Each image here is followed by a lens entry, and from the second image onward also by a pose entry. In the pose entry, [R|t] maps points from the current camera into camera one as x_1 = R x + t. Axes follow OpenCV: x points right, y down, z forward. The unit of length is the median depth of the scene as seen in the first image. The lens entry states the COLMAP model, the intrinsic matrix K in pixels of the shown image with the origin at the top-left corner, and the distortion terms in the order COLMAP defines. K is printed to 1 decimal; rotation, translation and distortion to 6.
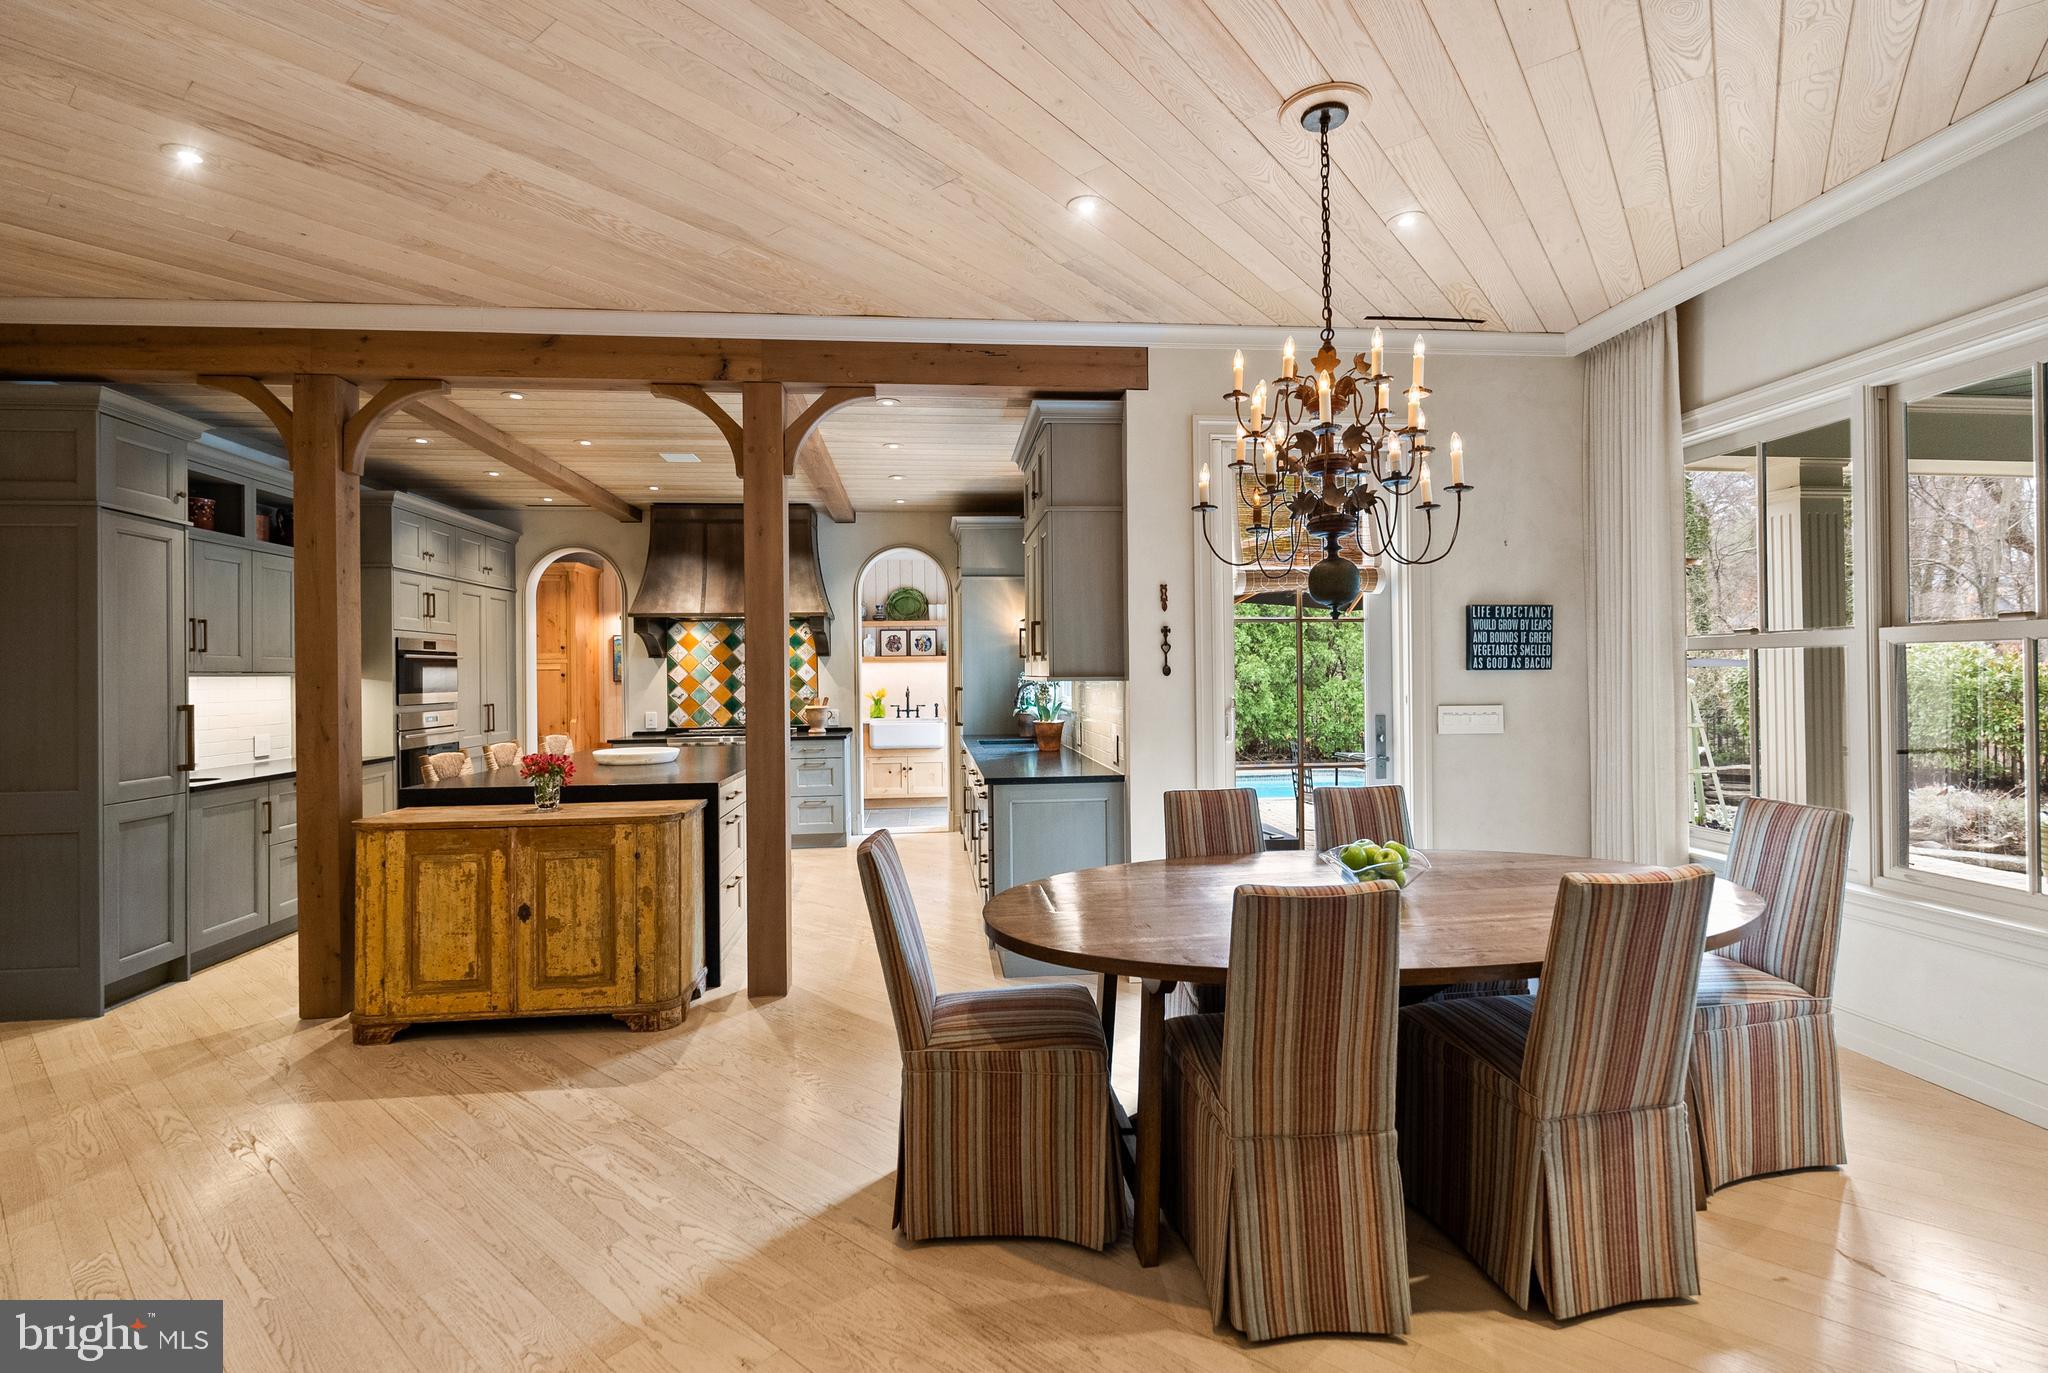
lens RADIAL K [[919.2, 0, 1024.0], [0, 919.2, 686.5], [0, 0, 1]] dist [0.001253, 0.000313]
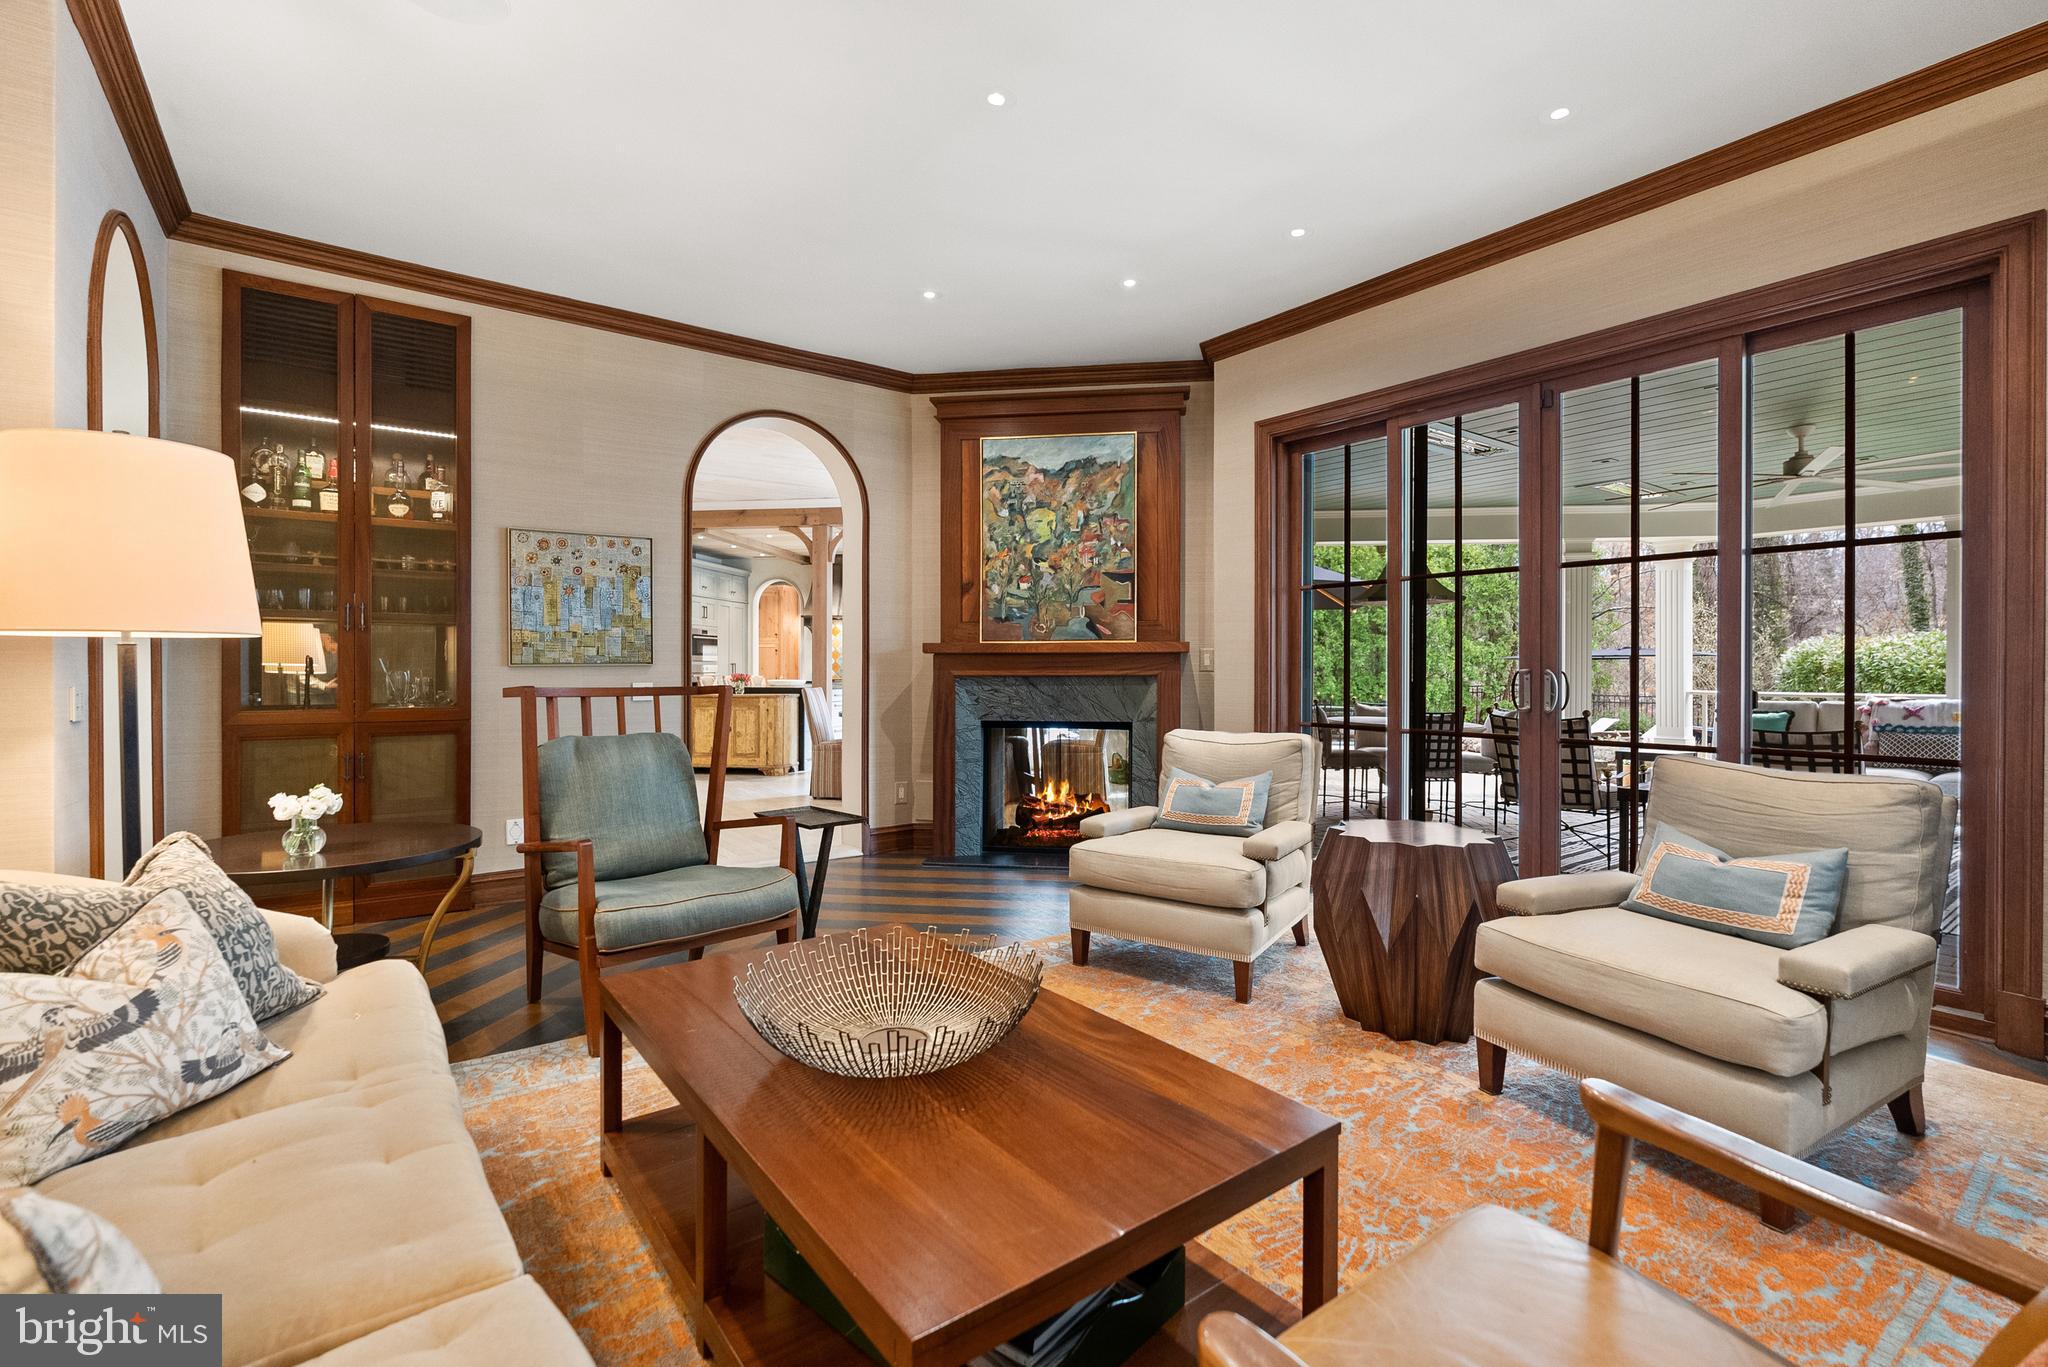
lens RADIAL K [[919.2, 0, 1024.0], [0, 919.2, 683.5], [0, 0, 1]] dist [0.001253, 0.000313]
pose [[0.967531, 0.011994, -0.252468, 0.876216], [-0.010125, 0.999911, 0.008703, 0.069258], [0.252550, -0.005865, 0.967566, -1.254501]]
